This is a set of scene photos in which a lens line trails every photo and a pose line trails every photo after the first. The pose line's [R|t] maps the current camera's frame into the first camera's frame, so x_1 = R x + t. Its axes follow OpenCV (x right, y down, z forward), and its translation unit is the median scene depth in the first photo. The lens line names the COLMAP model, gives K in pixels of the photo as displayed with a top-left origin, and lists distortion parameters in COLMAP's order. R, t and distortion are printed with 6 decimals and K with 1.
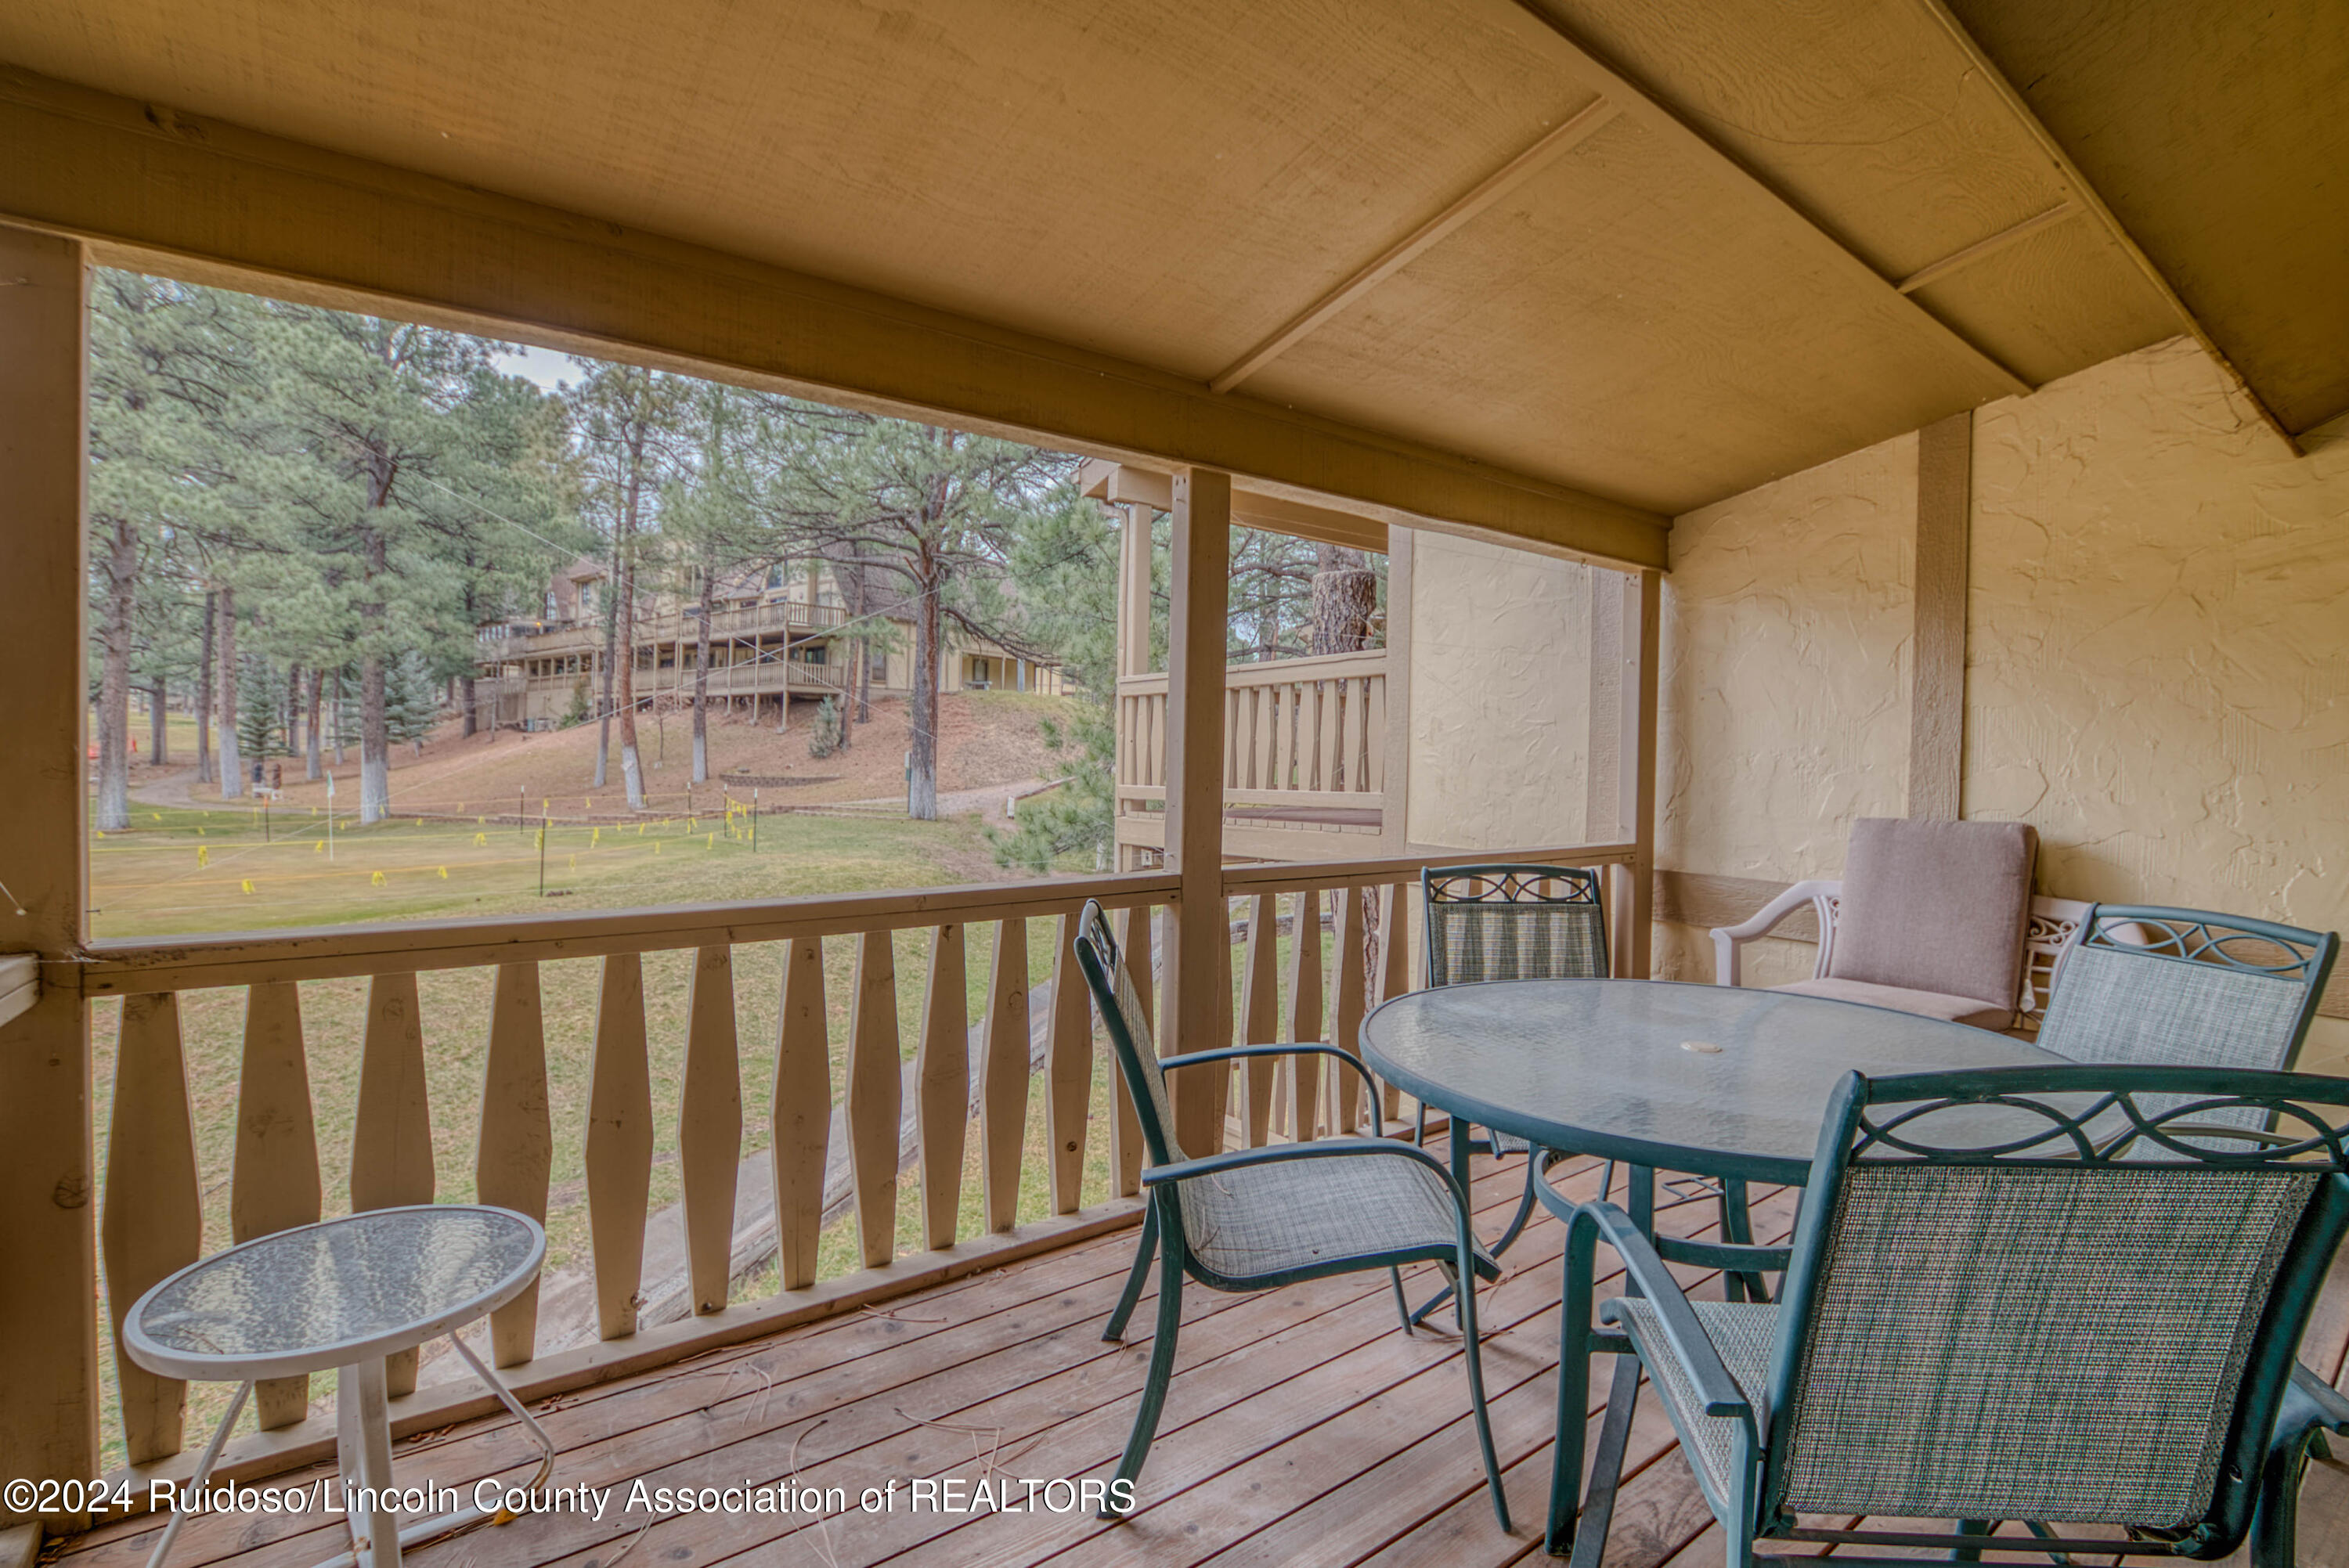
lens RADIAL K [[1031.4, 0, 1181.3], [0, 1031.4, 754.5], [0, 0, 1]] dist [-0.015311, 0.000433]
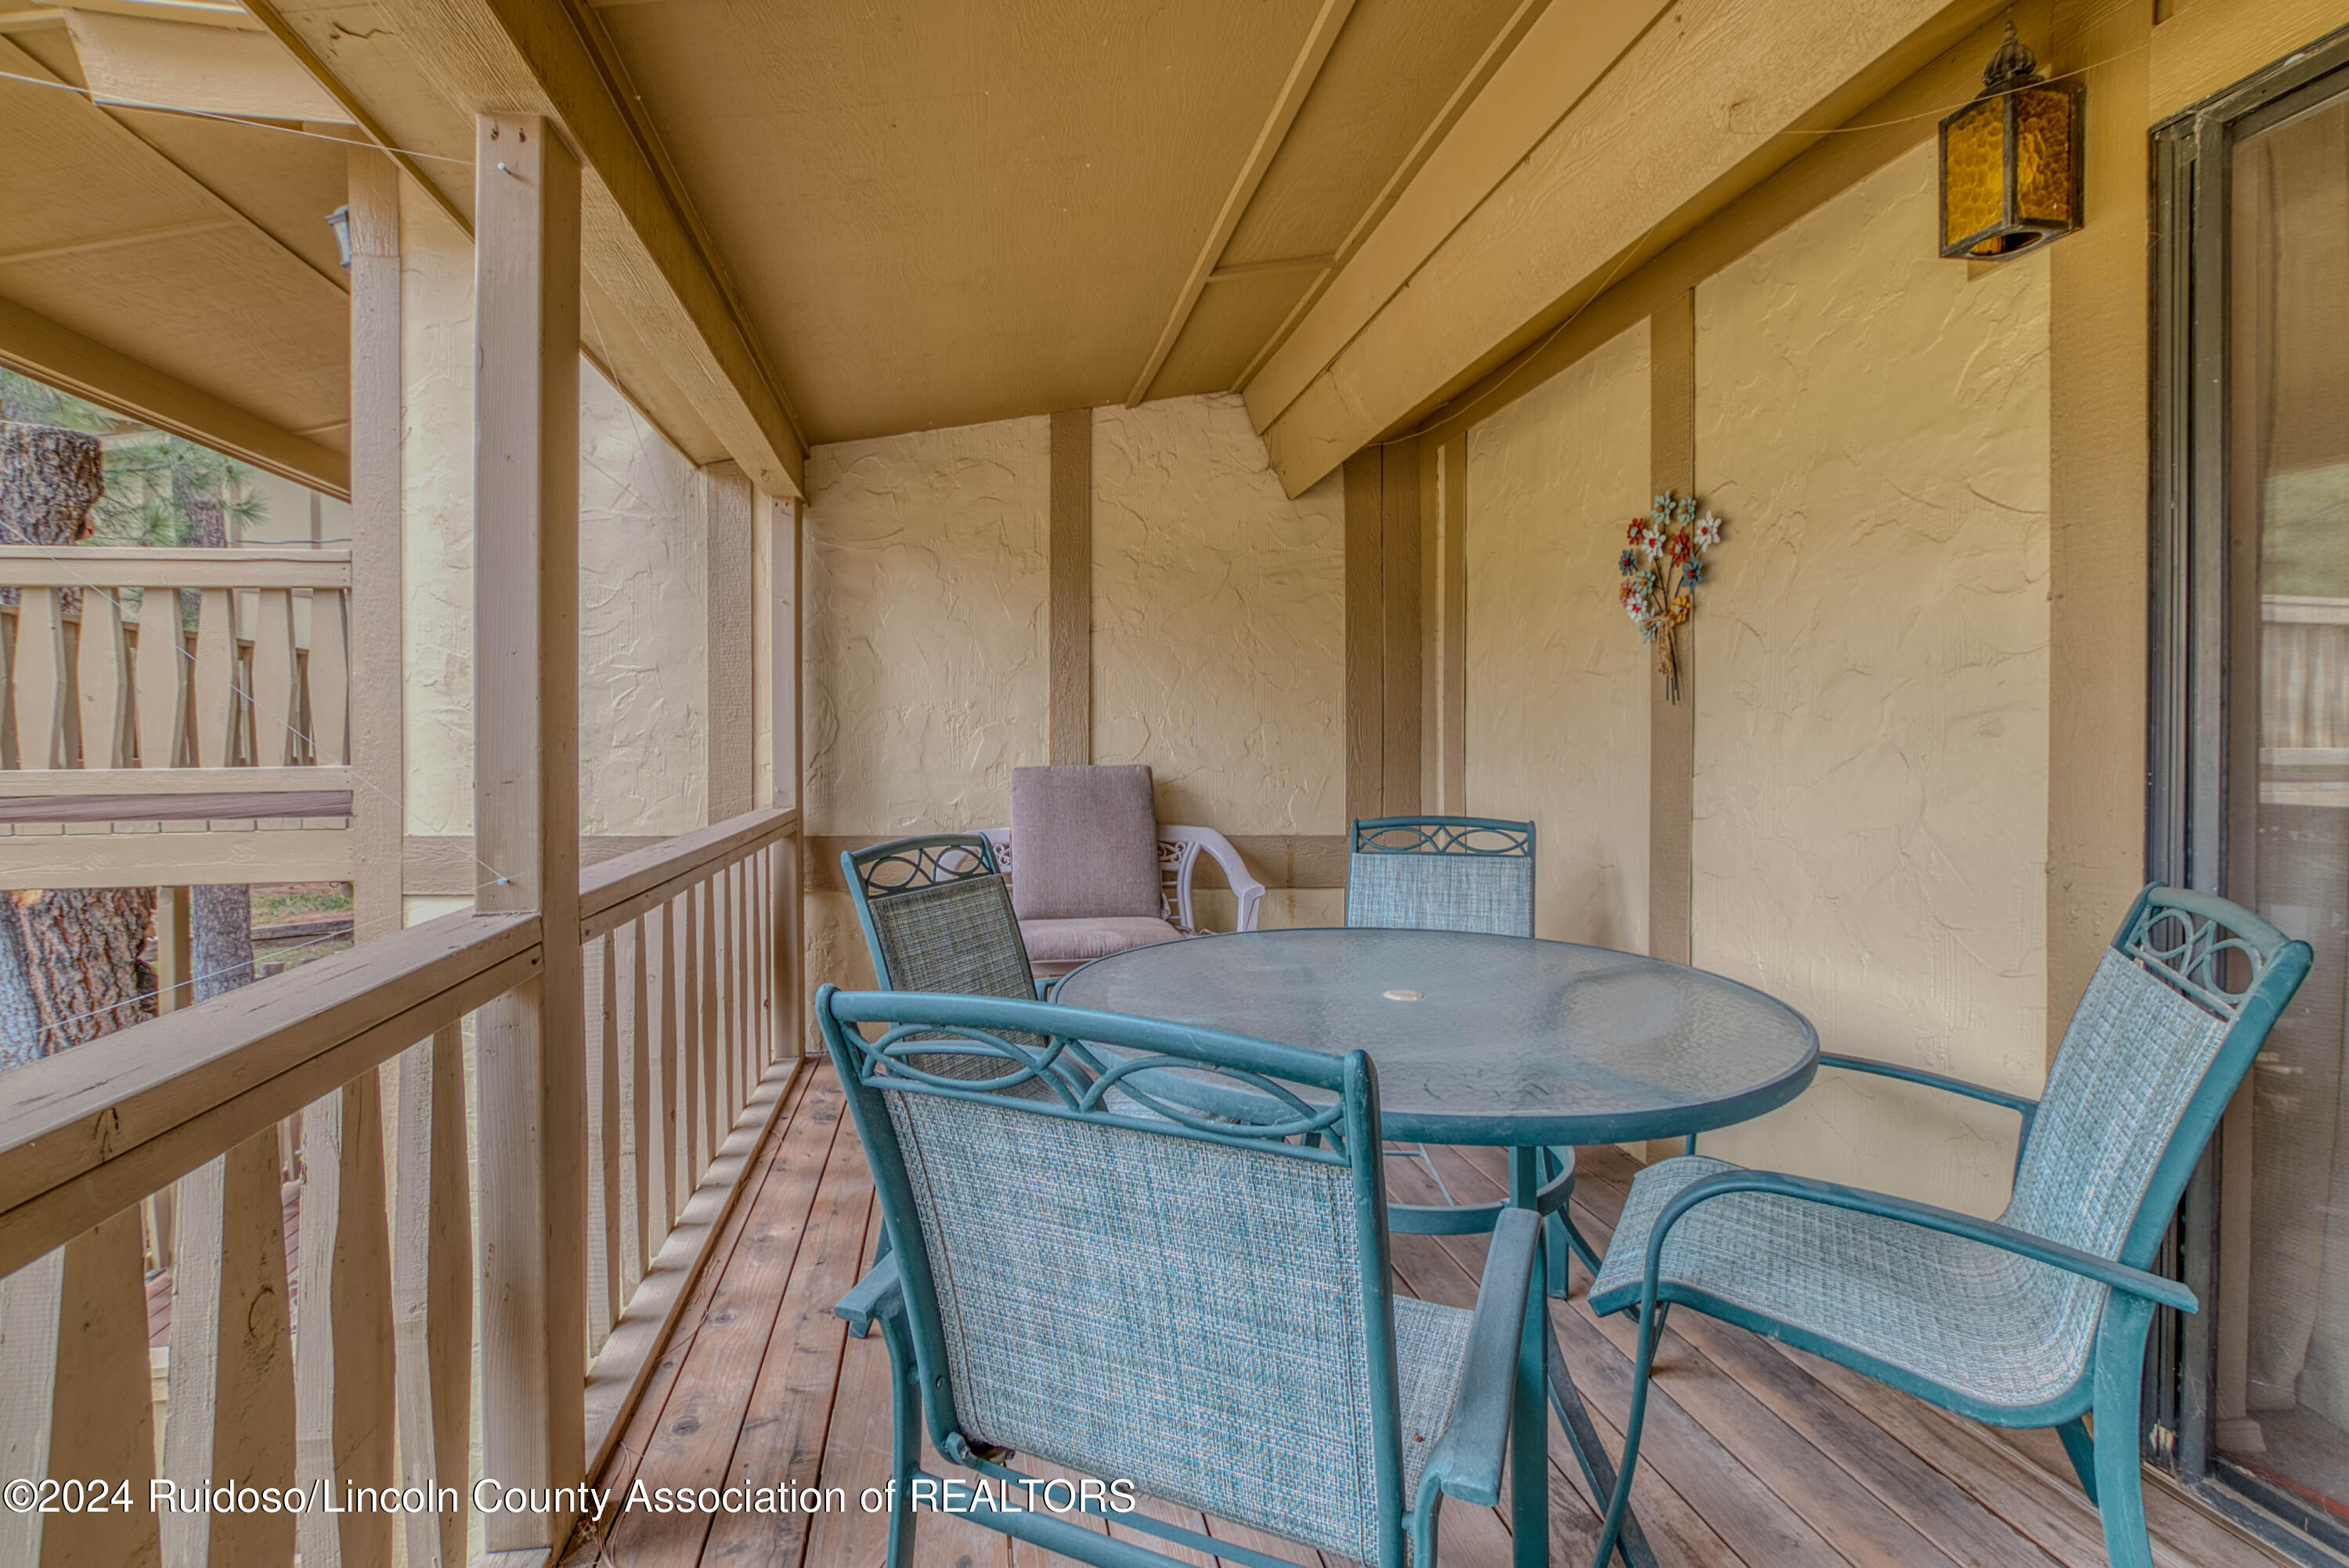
lens RADIAL K [[1031.4, 0, 1181.3], [0, 1031.4, 754.5], [0, 0, 1]] dist [-0.015311, 0.000433]
pose [[0.488921, -0.031510, 0.871759, -0.189947], [0.000570, 0.999359, 0.035802, 0.010074], [-0.872328, -0.017007, 0.488626, 0.325314]]
